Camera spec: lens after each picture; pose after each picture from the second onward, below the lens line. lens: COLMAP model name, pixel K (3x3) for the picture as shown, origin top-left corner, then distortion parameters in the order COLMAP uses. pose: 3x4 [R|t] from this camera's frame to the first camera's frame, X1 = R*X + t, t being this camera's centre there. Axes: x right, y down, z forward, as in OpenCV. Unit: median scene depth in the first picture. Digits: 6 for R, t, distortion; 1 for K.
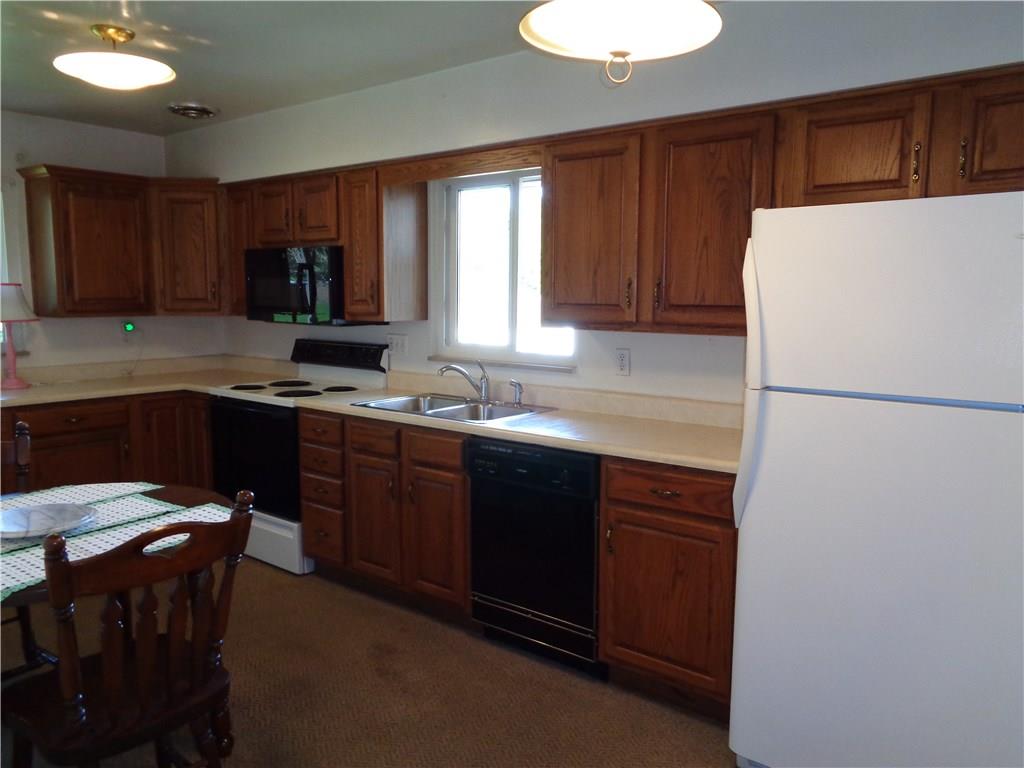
lens RADIAL K [[762.9, 0, 517.2], [0, 762.9, 382.9], [0, 0, 1]] dist [-0.004976, 0.000418]
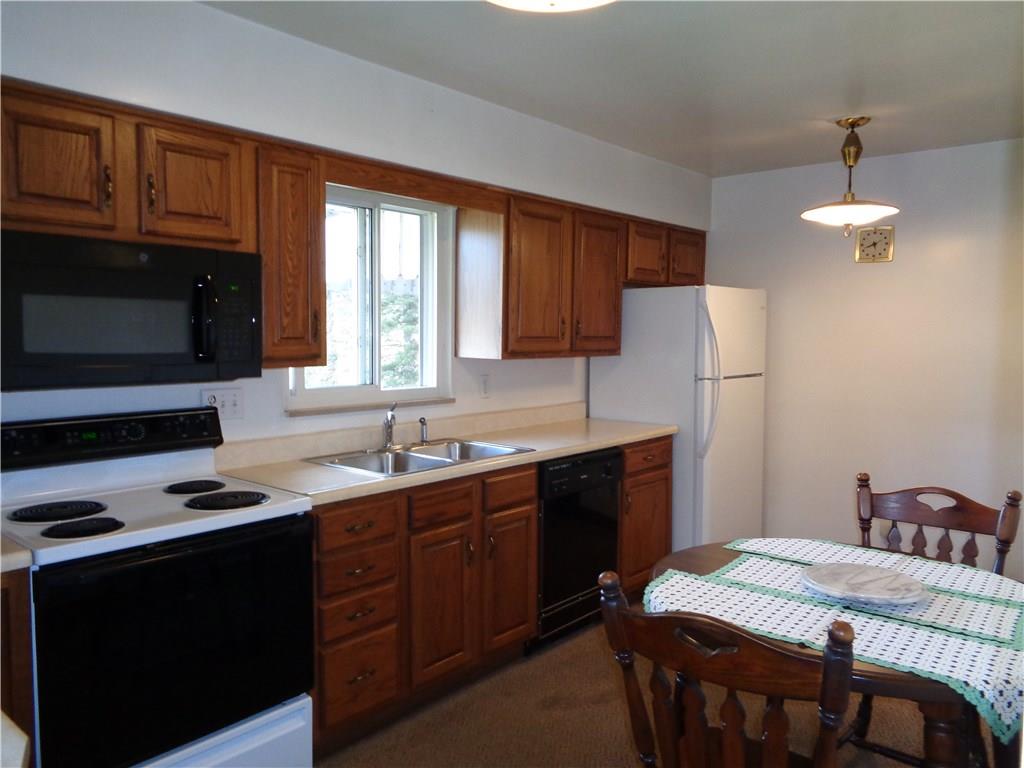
lens RADIAL K [[762.9, 0, 517.2], [0, 762.9, 383.7], [0, 0, 1]] dist [-0.004976, 0.000418]
pose [[0.039349, -0.076377, 0.996302, -1.086482], [0.108230, 0.991534, 0.071737, -0.116553], [-0.993347, 0.105007, 0.047283, 0.950557]]
